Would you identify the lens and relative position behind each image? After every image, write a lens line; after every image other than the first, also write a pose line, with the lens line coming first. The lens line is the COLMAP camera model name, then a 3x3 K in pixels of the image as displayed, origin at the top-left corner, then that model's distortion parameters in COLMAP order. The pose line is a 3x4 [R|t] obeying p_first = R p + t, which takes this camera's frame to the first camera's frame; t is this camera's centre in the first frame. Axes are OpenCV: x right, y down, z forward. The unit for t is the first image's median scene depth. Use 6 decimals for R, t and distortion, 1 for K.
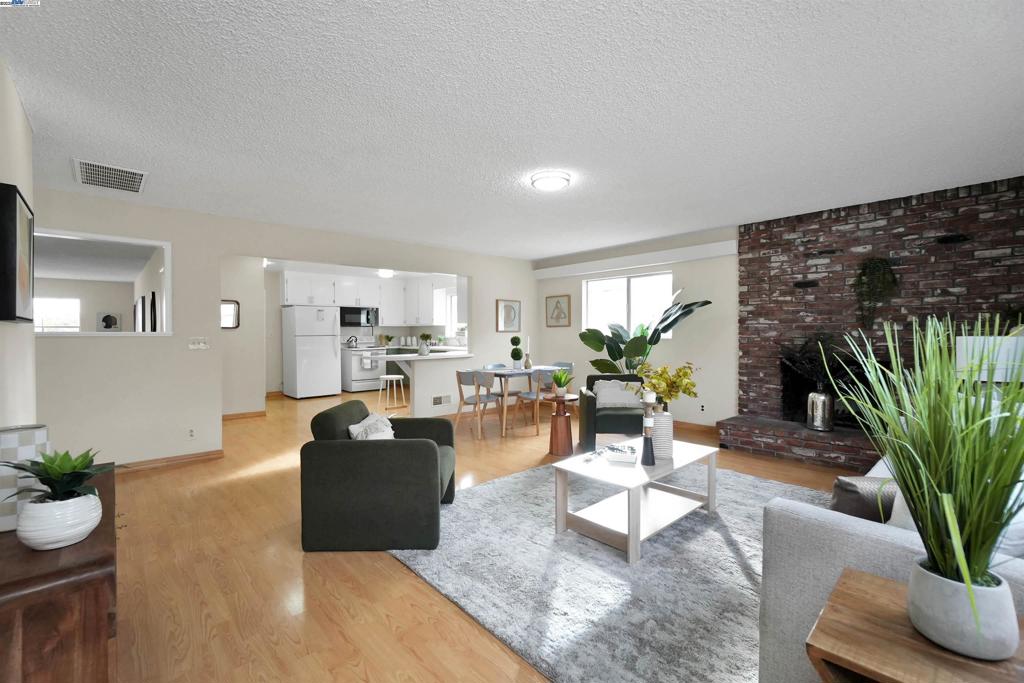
lens RADIAL K [[444.0, 0, 506.1], [0, 444.0, 336.9], [0, 0, 1]] dist [-0.006136, 0.001149]
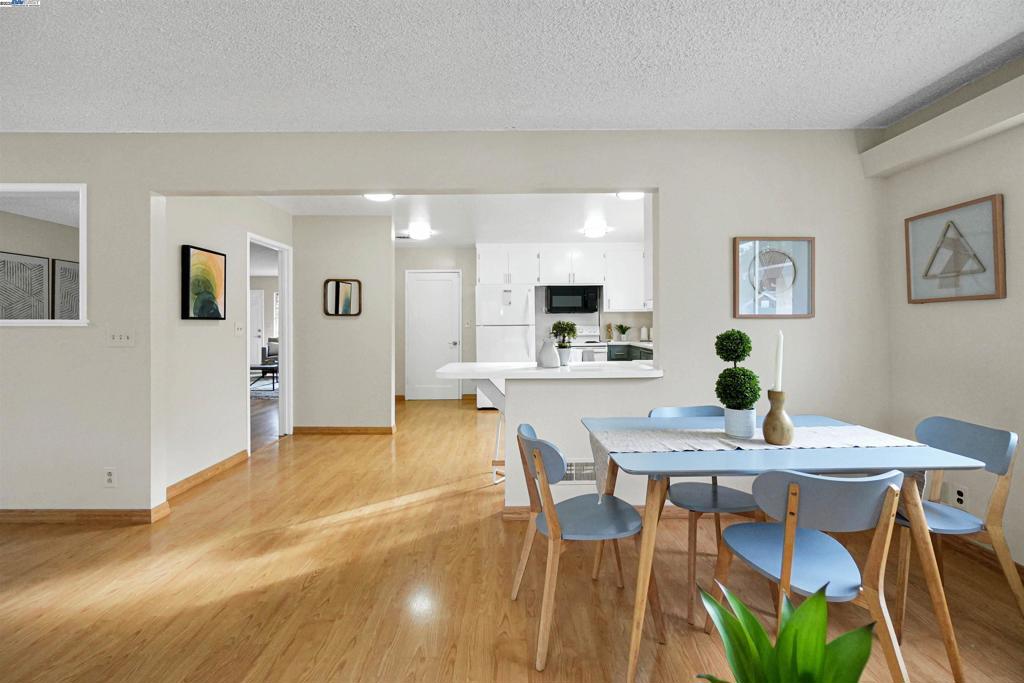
lens RADIAL K [[444.0, 0, 511.4], [0, 444.0, 321.8], [0, 0, 1]] dist [-0.006136, 0.001149]
pose [[0.750393, -0.001944, -0.660989, 0.091389], [-0.004894, 0.999952, -0.008498, -0.003070], [0.660974, 0.009611, 0.750347, 0.551753]]
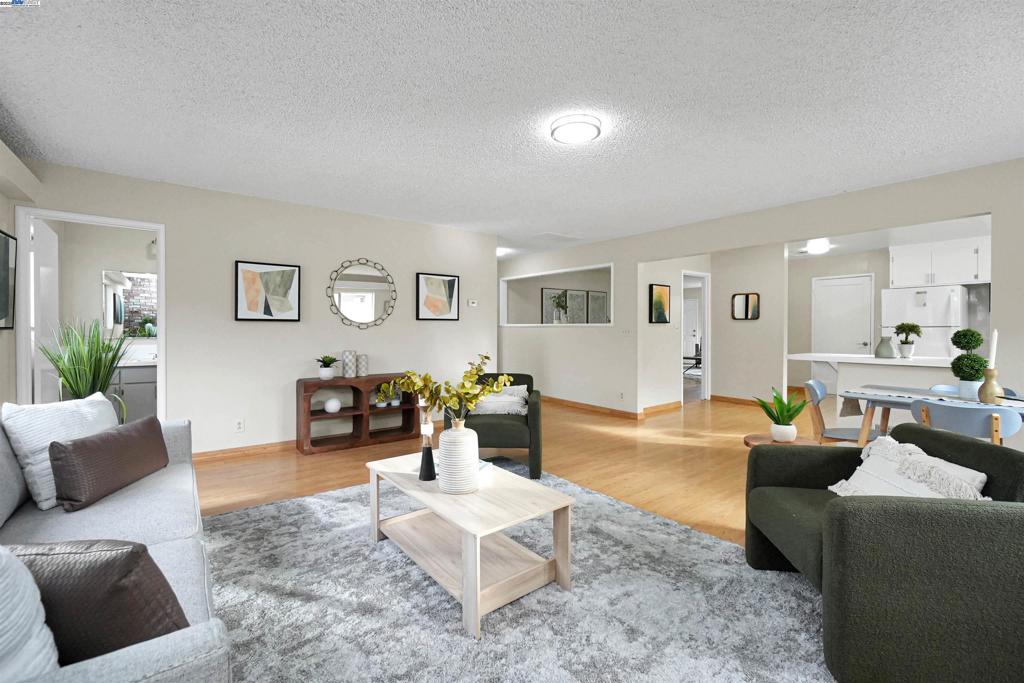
lens RADIAL K [[444.0, 0, 513.7], [0, 444.0, 336.6], [0, 0, 1]] dist [-0.006136, 0.001149]
pose [[-0.064266, 0.025338, -0.997611, 0.430739], [-0.005073, 0.999656, 0.025717, -0.002579], [0.997920, 0.006714, -0.064115, 0.457145]]
